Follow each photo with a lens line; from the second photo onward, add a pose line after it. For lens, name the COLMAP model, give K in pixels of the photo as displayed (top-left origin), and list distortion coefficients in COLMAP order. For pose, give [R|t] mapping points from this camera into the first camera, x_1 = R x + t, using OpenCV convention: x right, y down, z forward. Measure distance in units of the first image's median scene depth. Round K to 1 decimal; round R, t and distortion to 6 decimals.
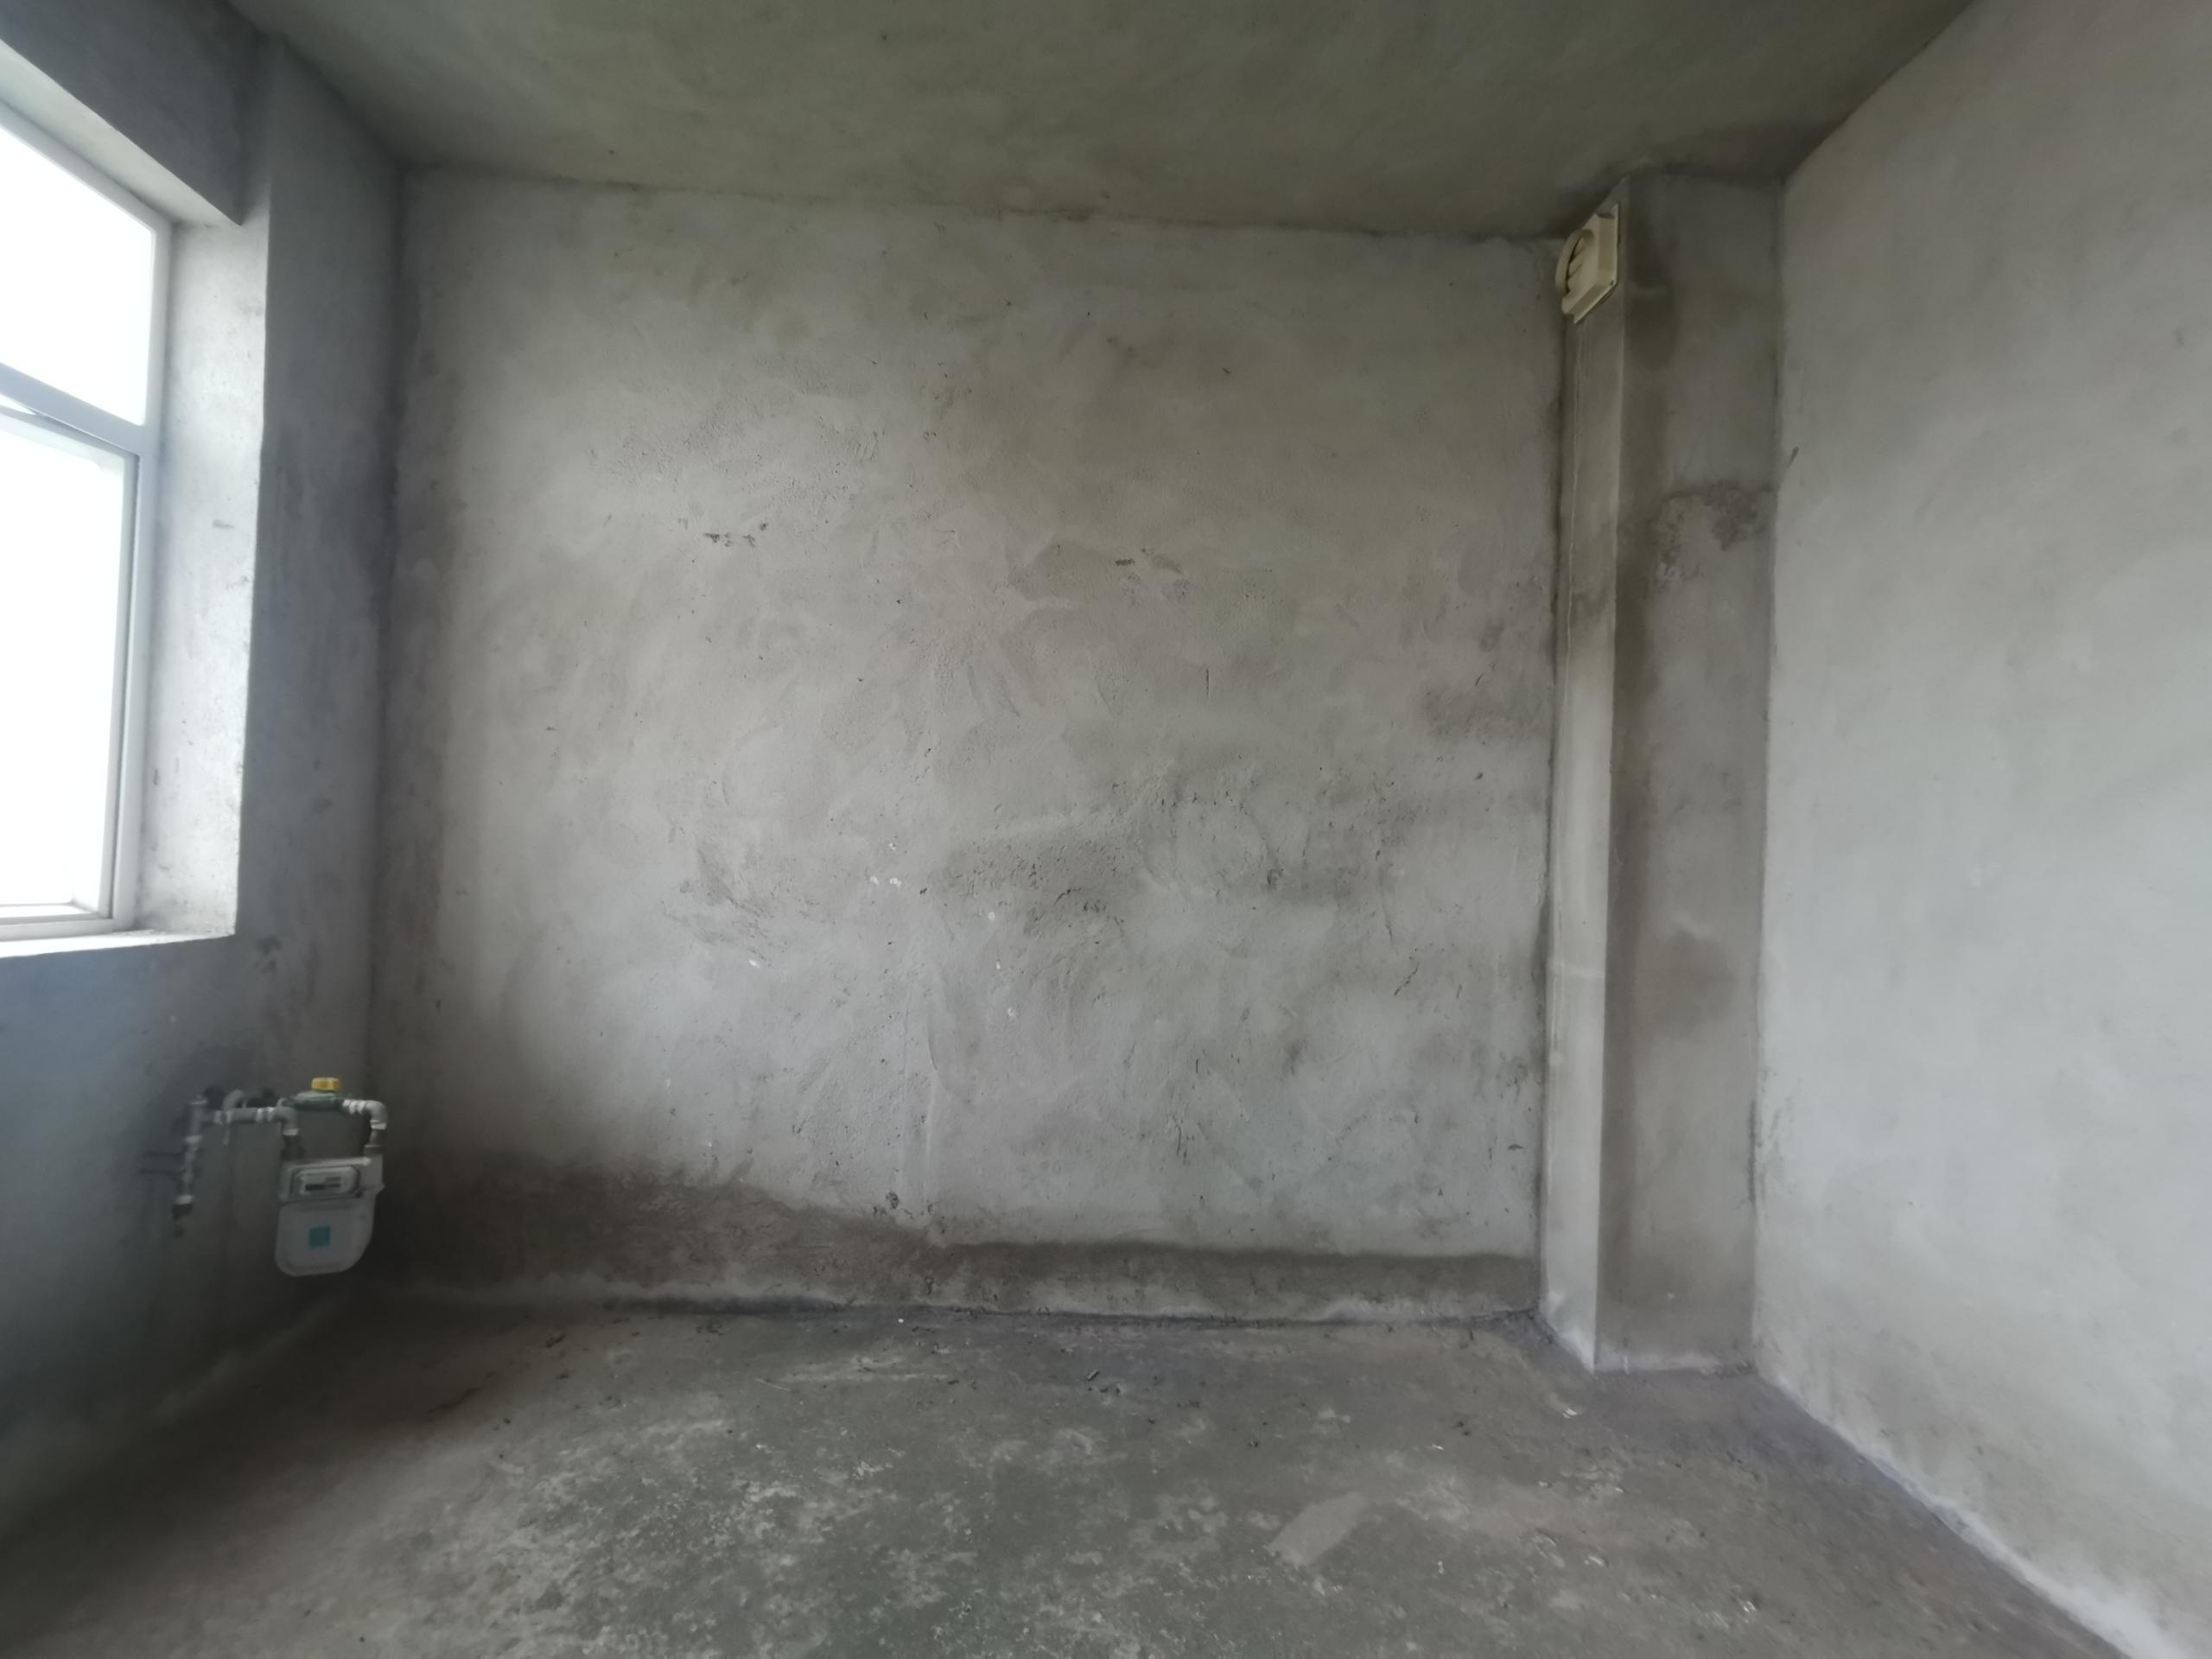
lens RADIAL K [[985.4, 0, 1105.4], [0, 985.4, 838.7], [0, 0, 1]] dist [-0.000242, -0.000122]
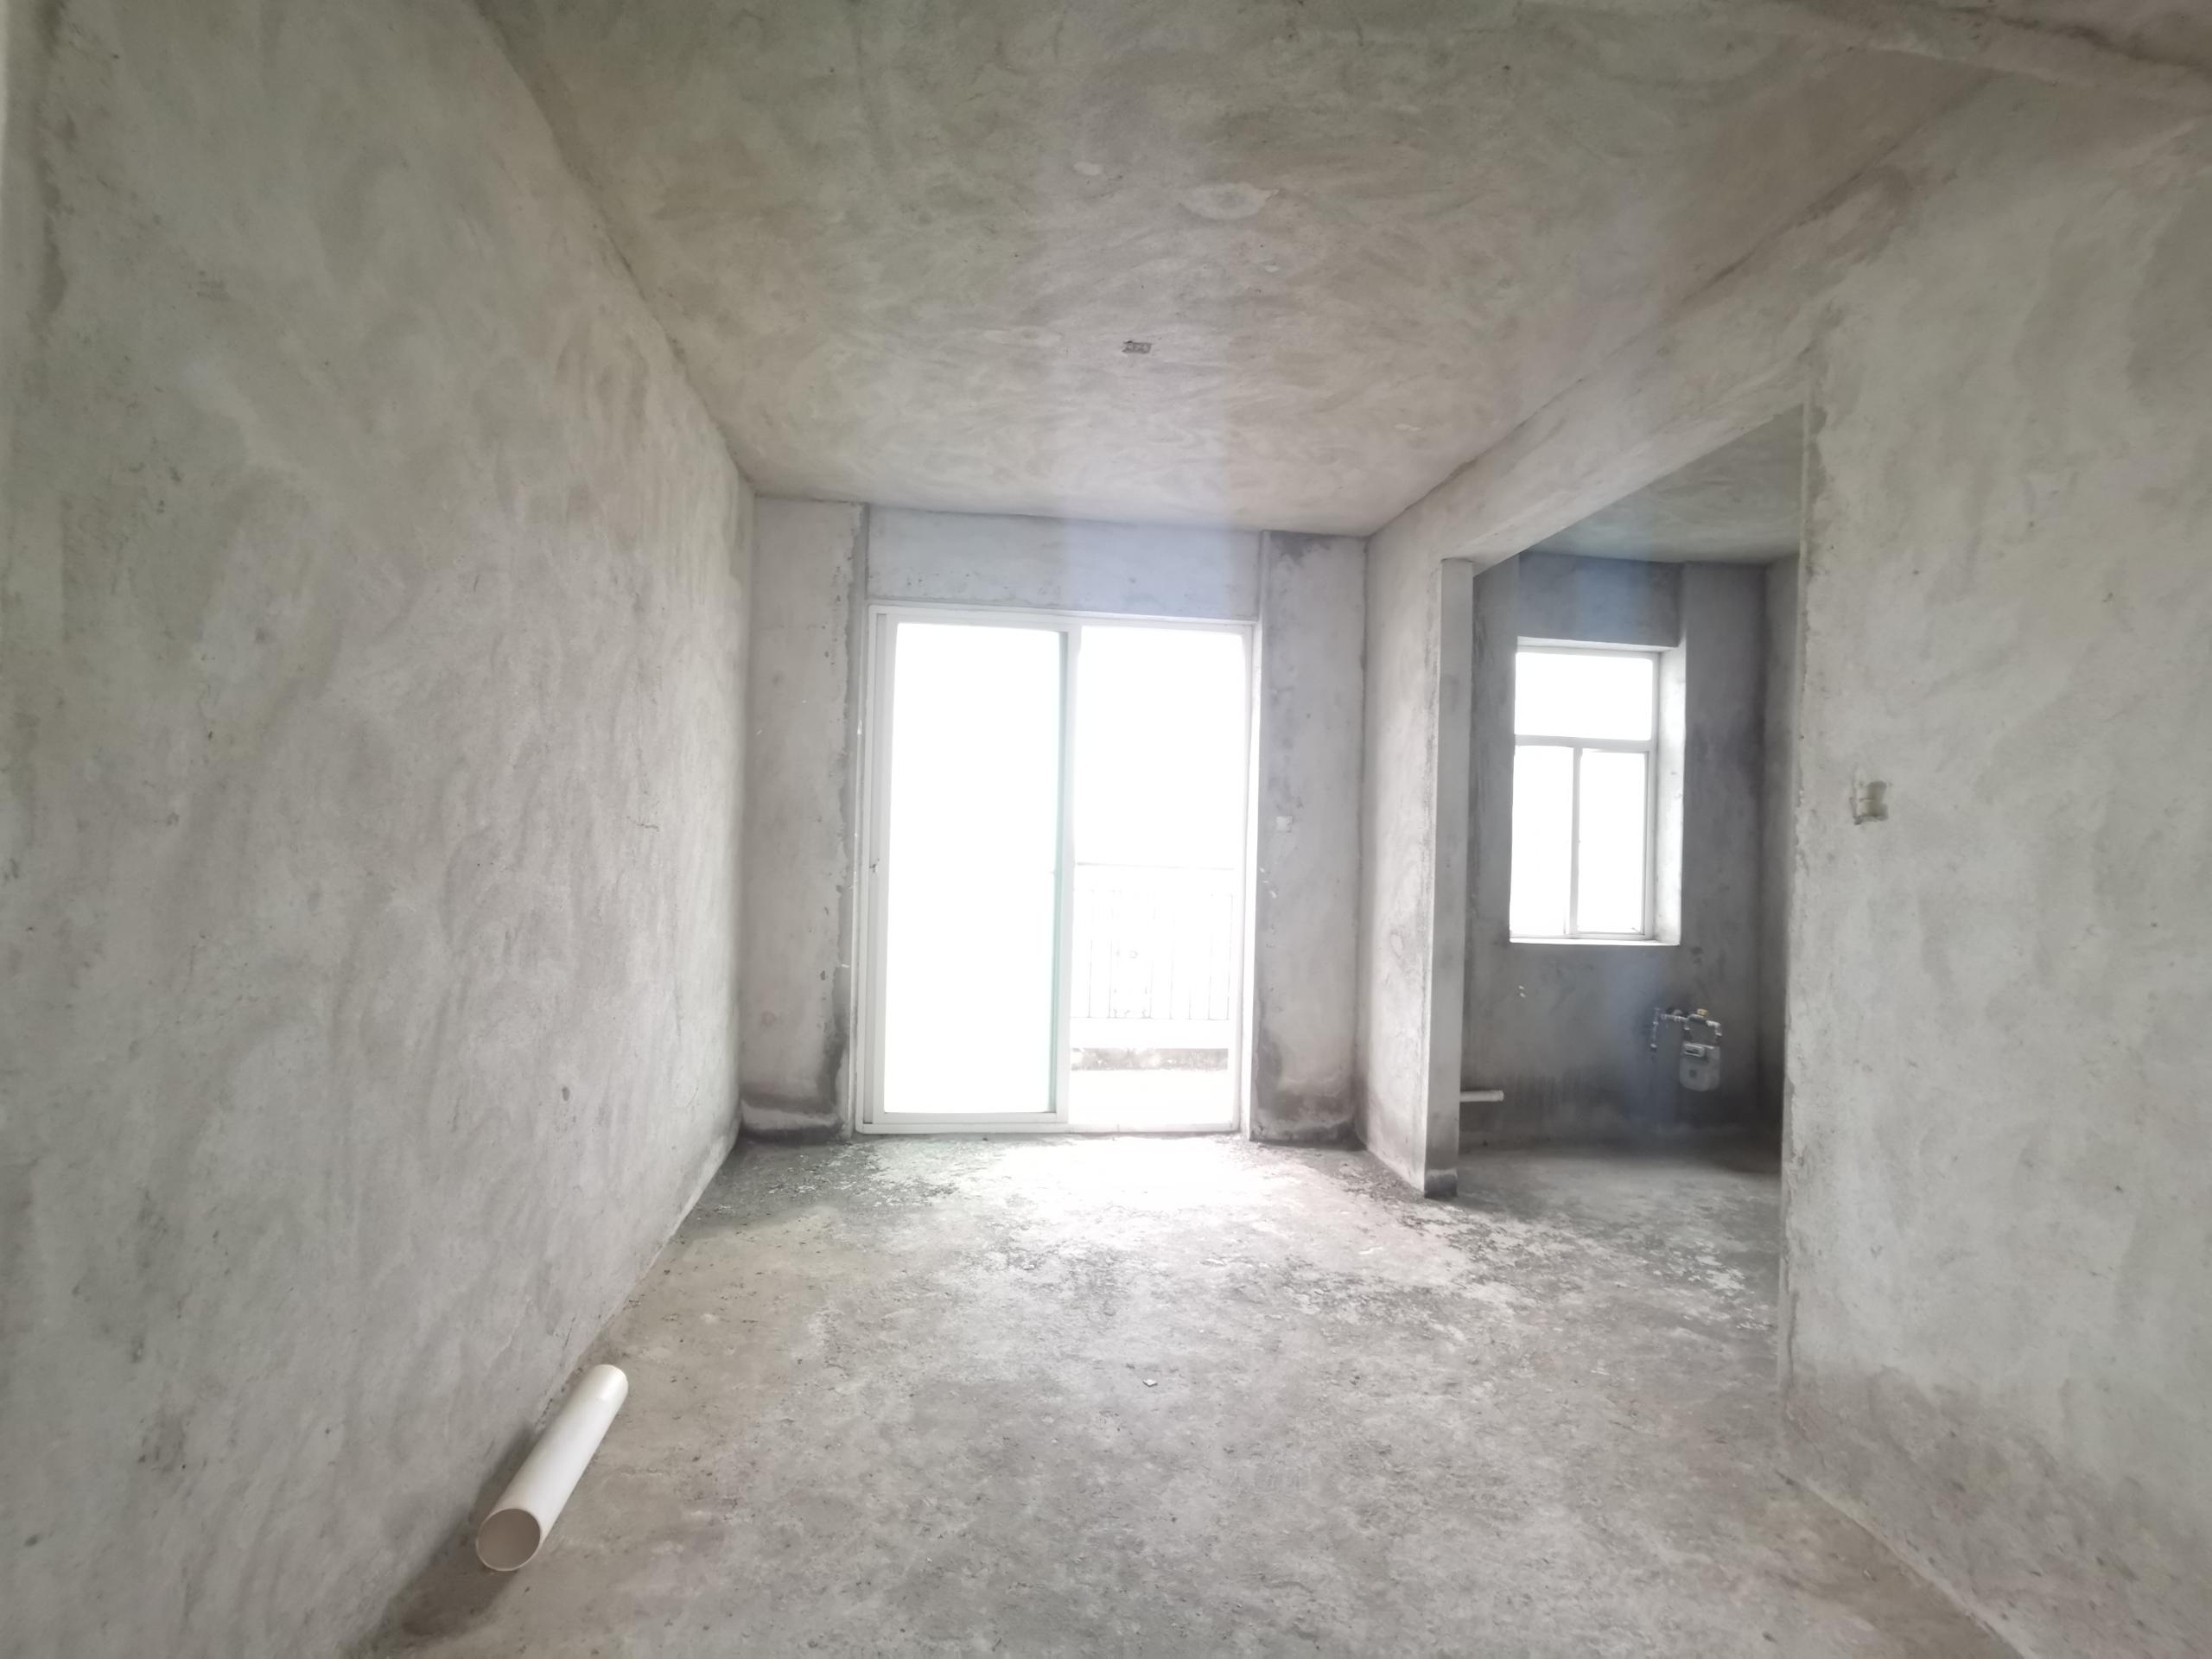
lens RADIAL K [[1112.4, 0, 1106.0], [0, 1112.4, 829.5], [0, 0, 1]] dist [0.000169, -0.000057]
pose [[0.078790, -0.049588, -0.995657, 1.713532], [-0.005300, 0.998727, -0.050161, -0.040175], [0.996877, 0.009229, 0.078427, -0.600698]]
